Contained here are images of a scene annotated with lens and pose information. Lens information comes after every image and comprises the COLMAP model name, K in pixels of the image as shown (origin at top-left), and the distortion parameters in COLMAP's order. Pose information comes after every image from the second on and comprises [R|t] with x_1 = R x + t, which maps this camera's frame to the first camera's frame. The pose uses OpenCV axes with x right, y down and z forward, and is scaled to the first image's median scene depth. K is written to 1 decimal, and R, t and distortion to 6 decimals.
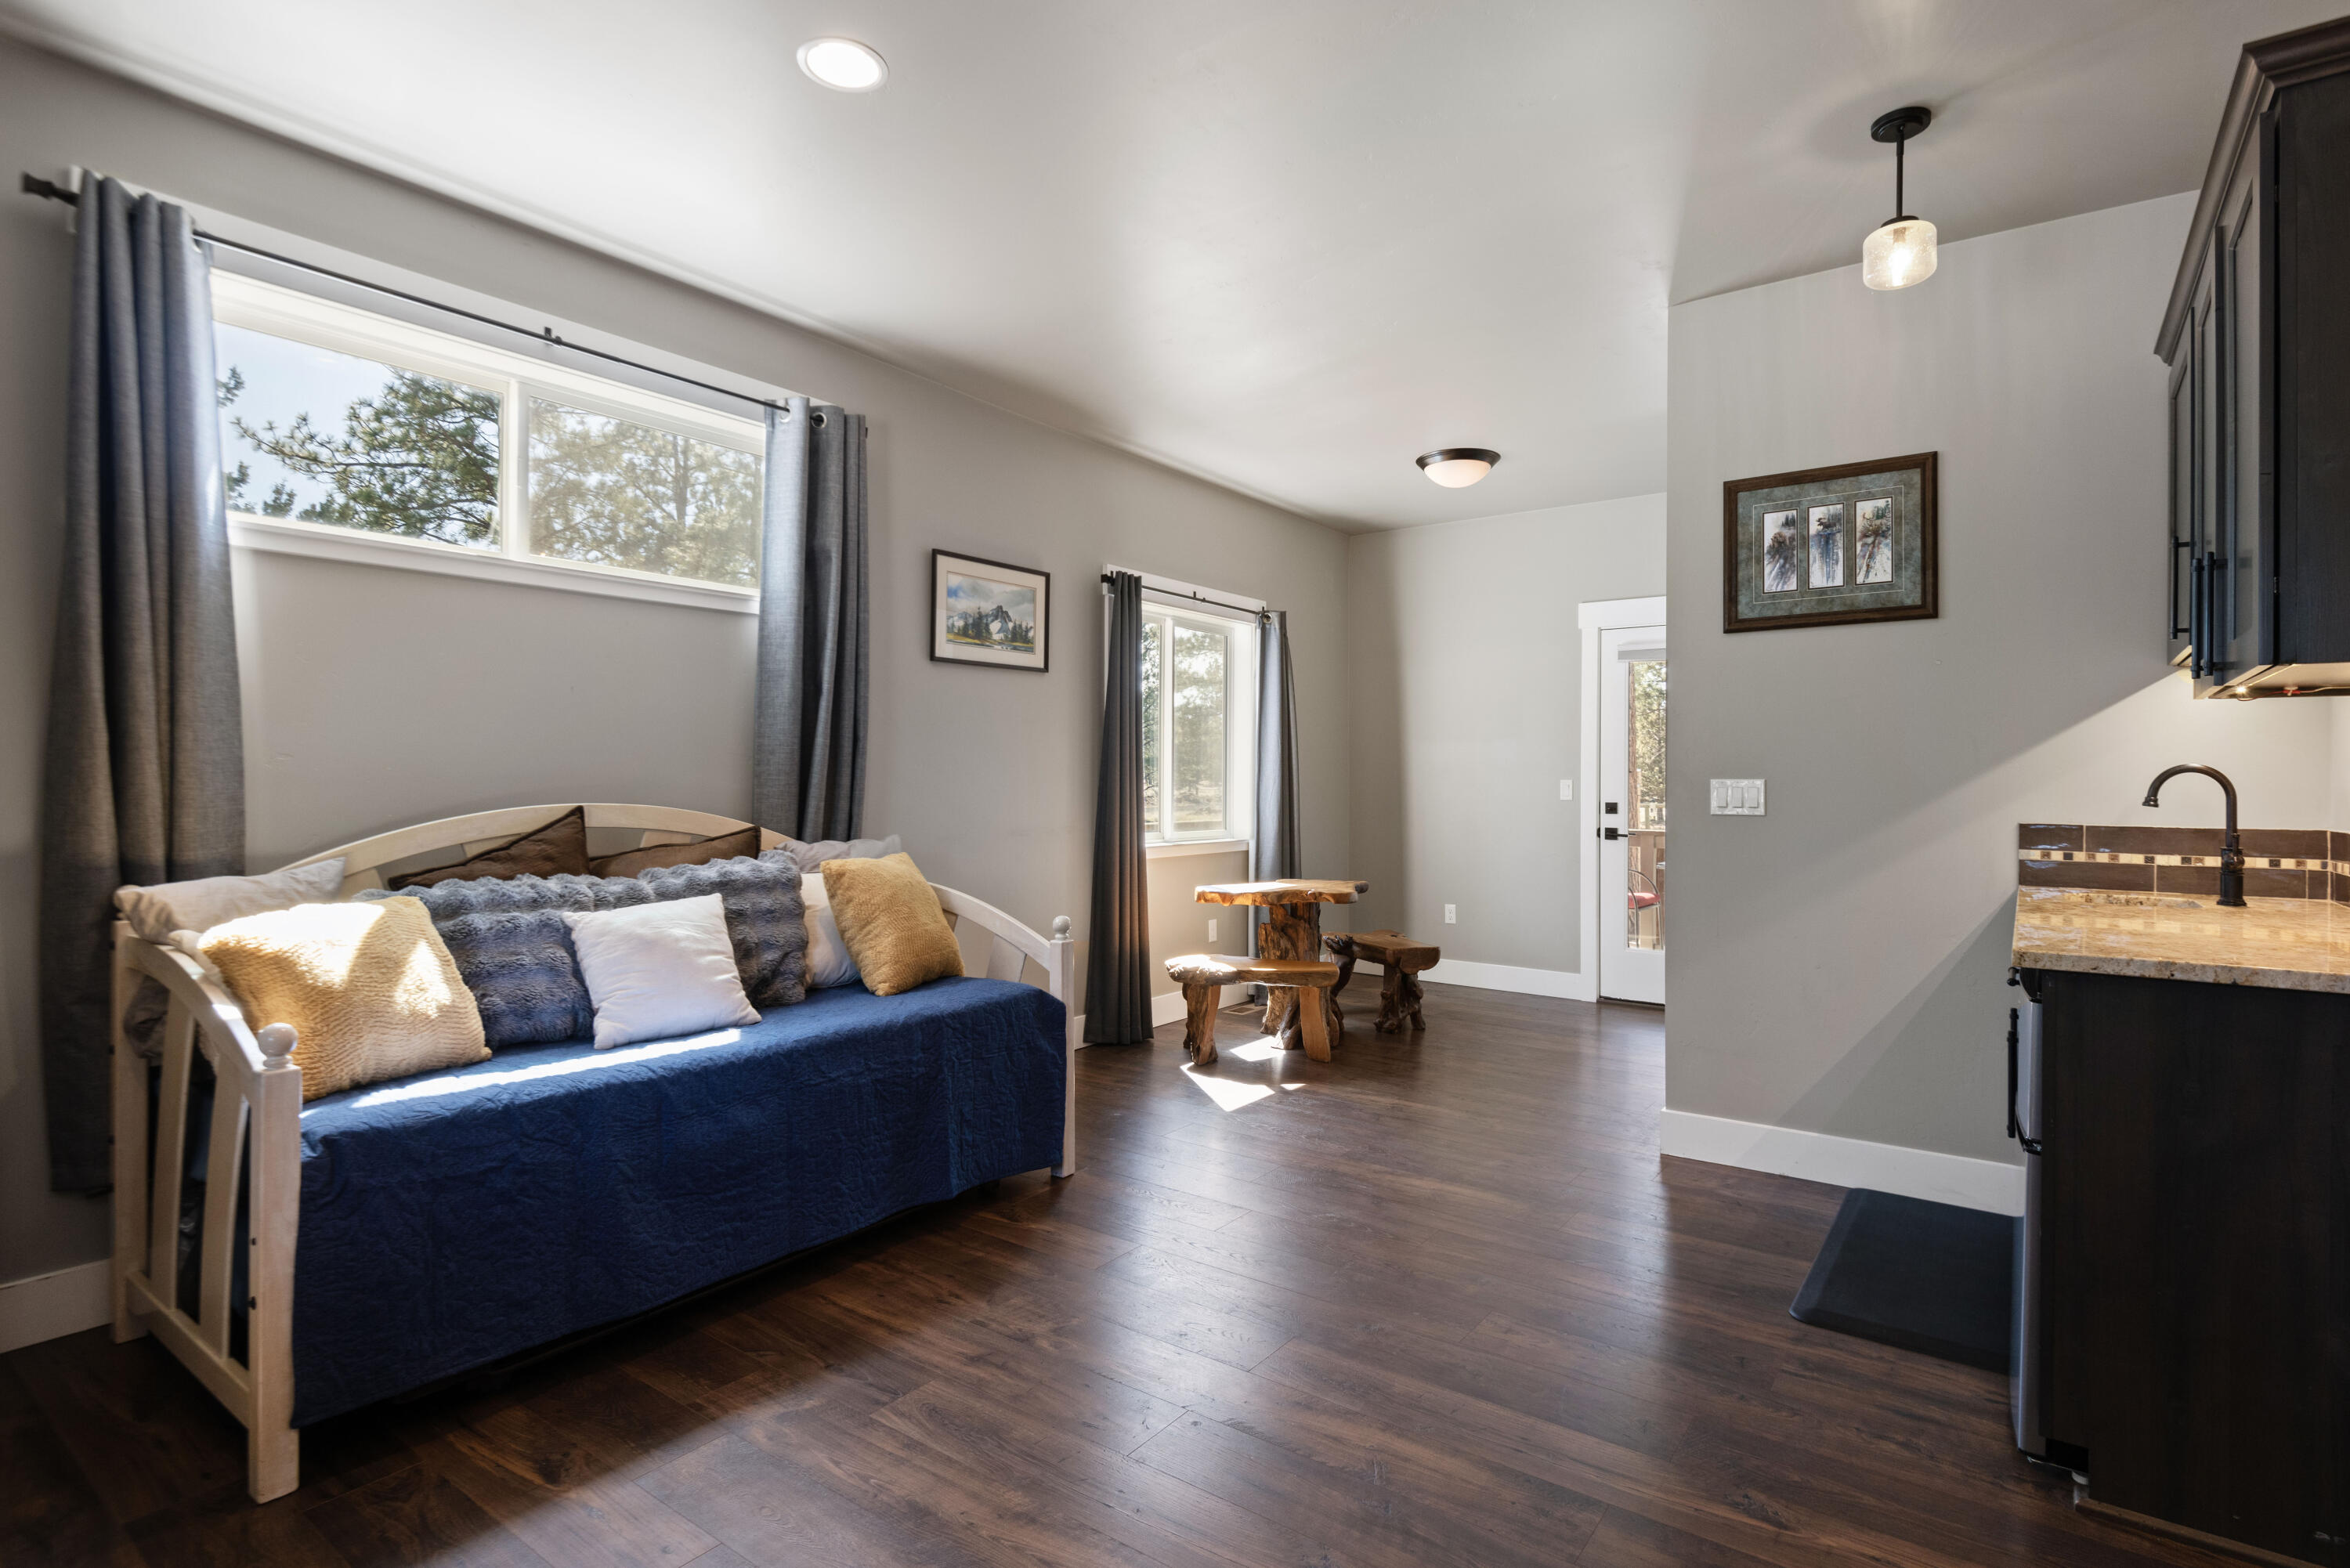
lens RADIAL K [[1165.1, 0, 1175.0], [0, 1165.1, 784.0], [0, 0, 1]] dist [0.000211, 0.000035]
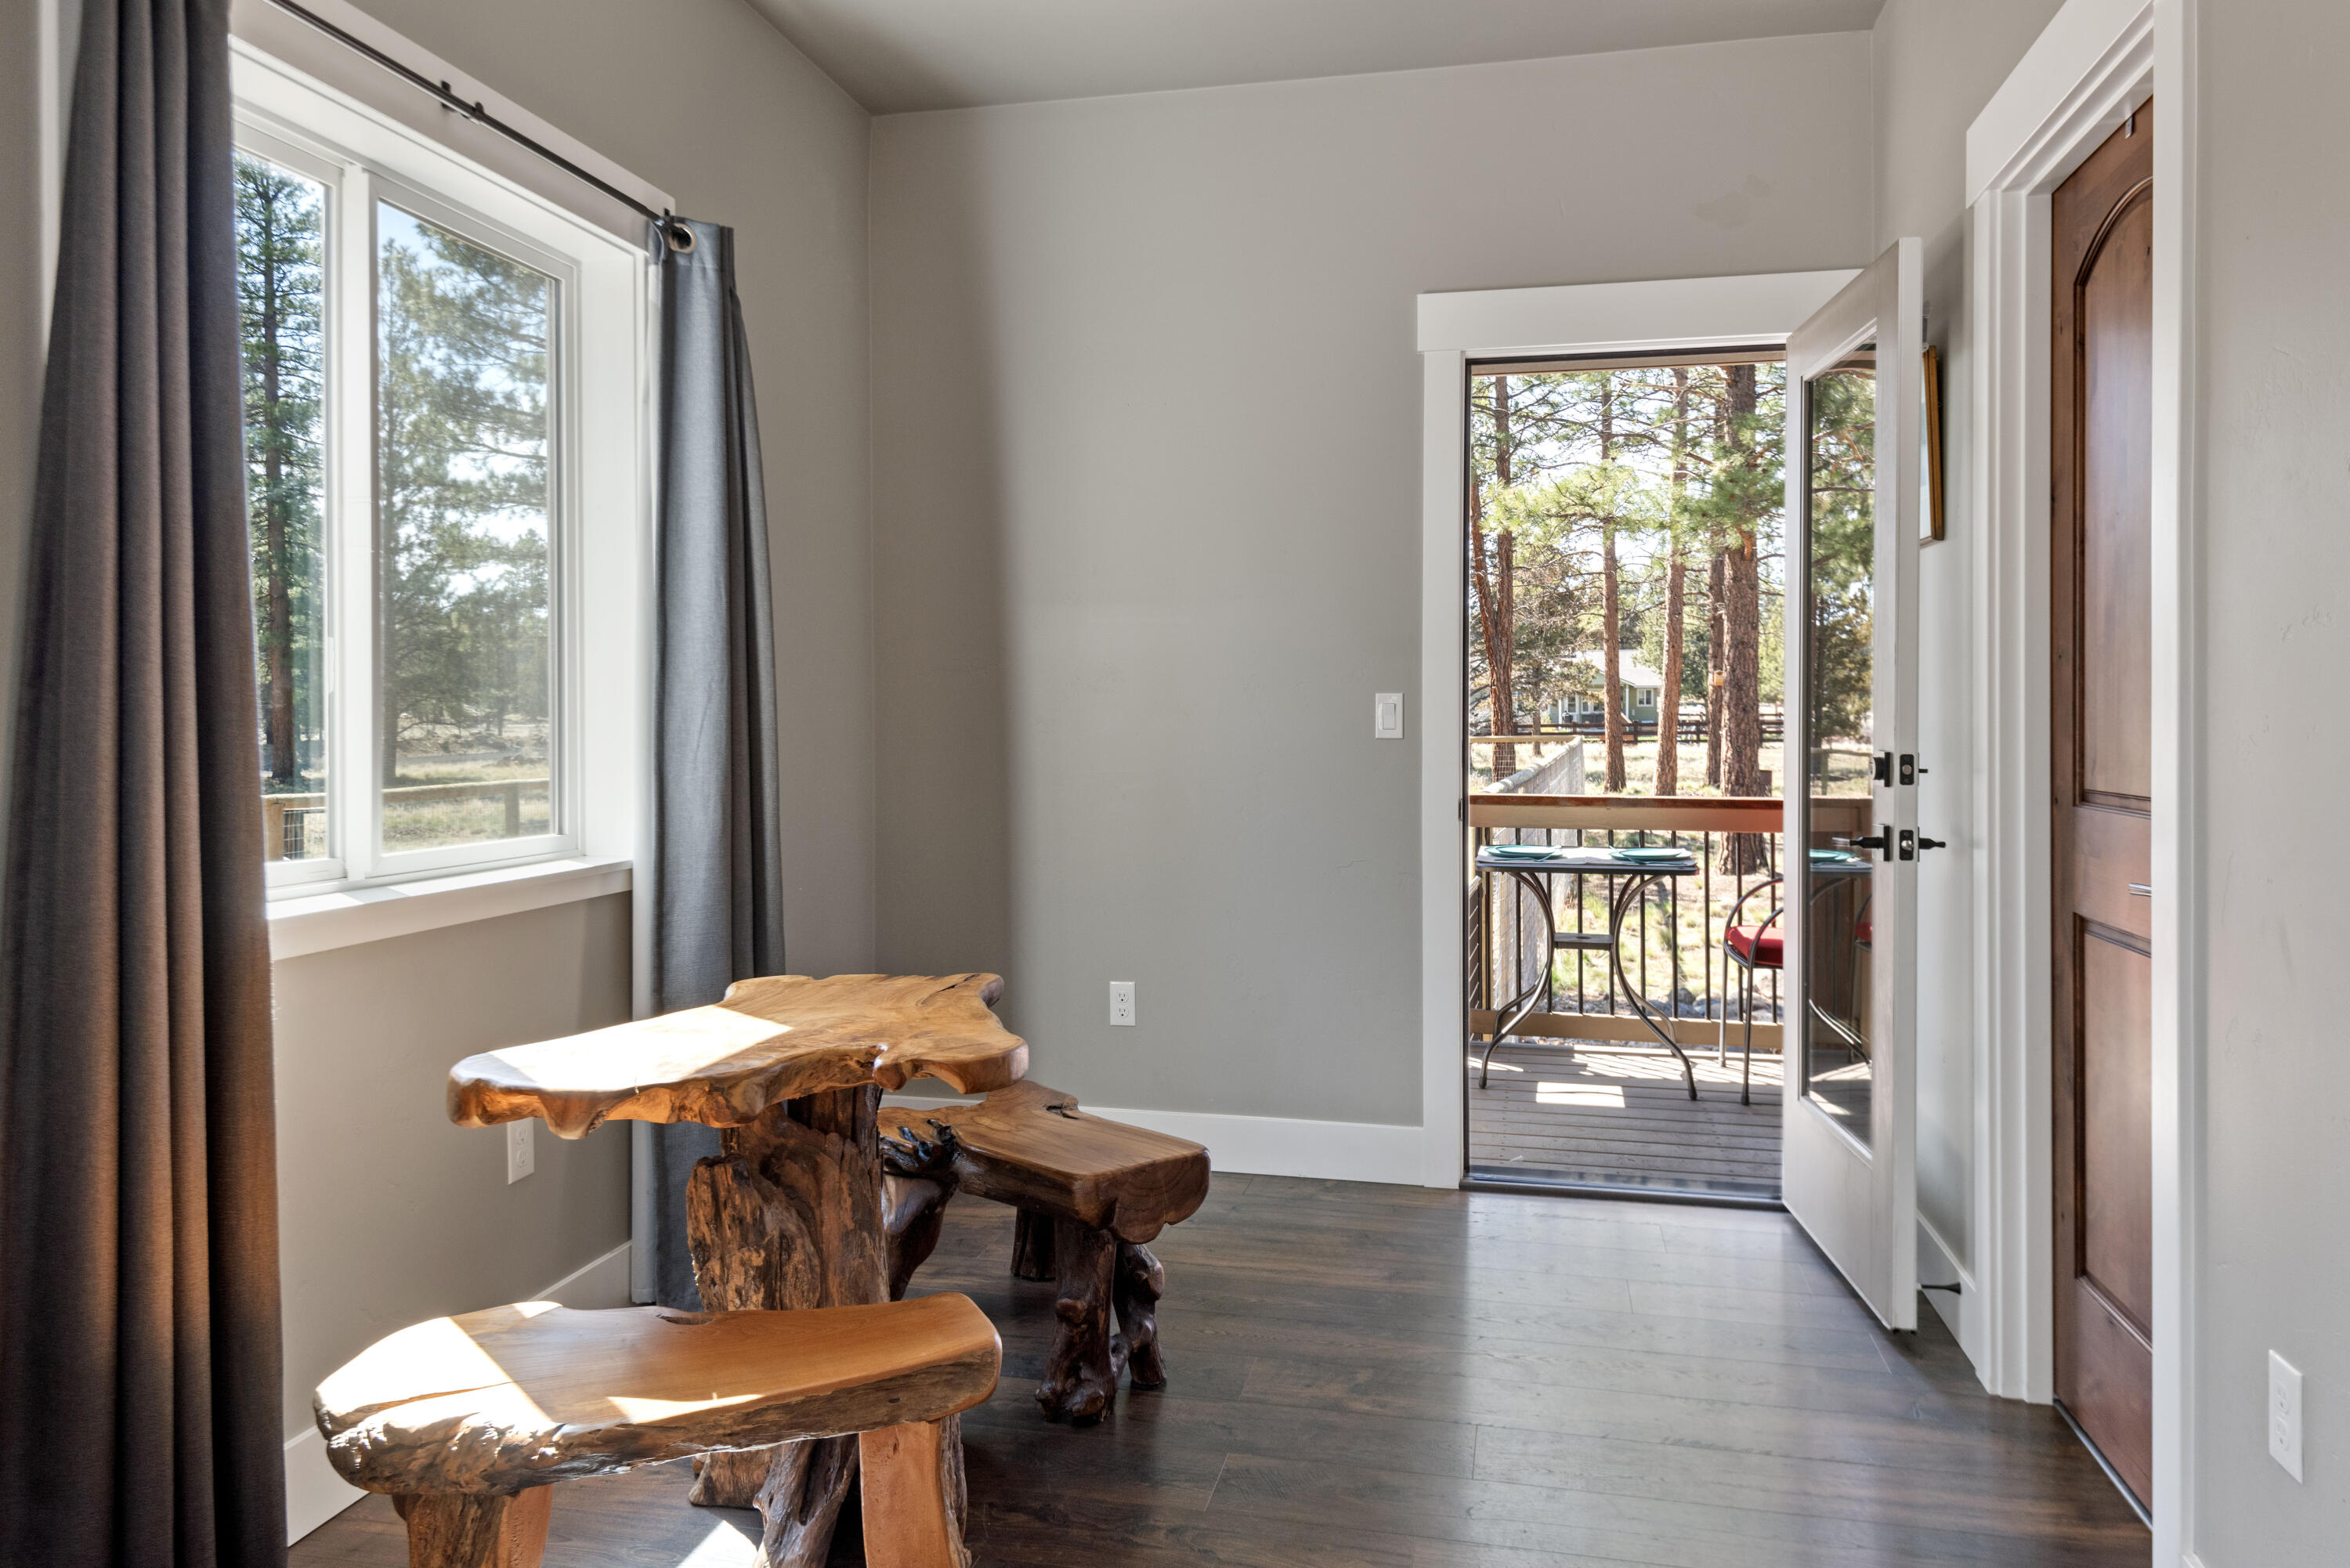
lens RADIAL K [[1569.8, 0, 1186.0], [0, 1569.8, 720.3], [0, 0, 1]] dist [0.044542, -0.000331]
pose [[0.910279, -0.012201, 0.413815, 0.017922], [0.011010, 0.999926, 0.005263, 0.002835], [-0.413849, -0.000235, 0.910346, 0.499450]]
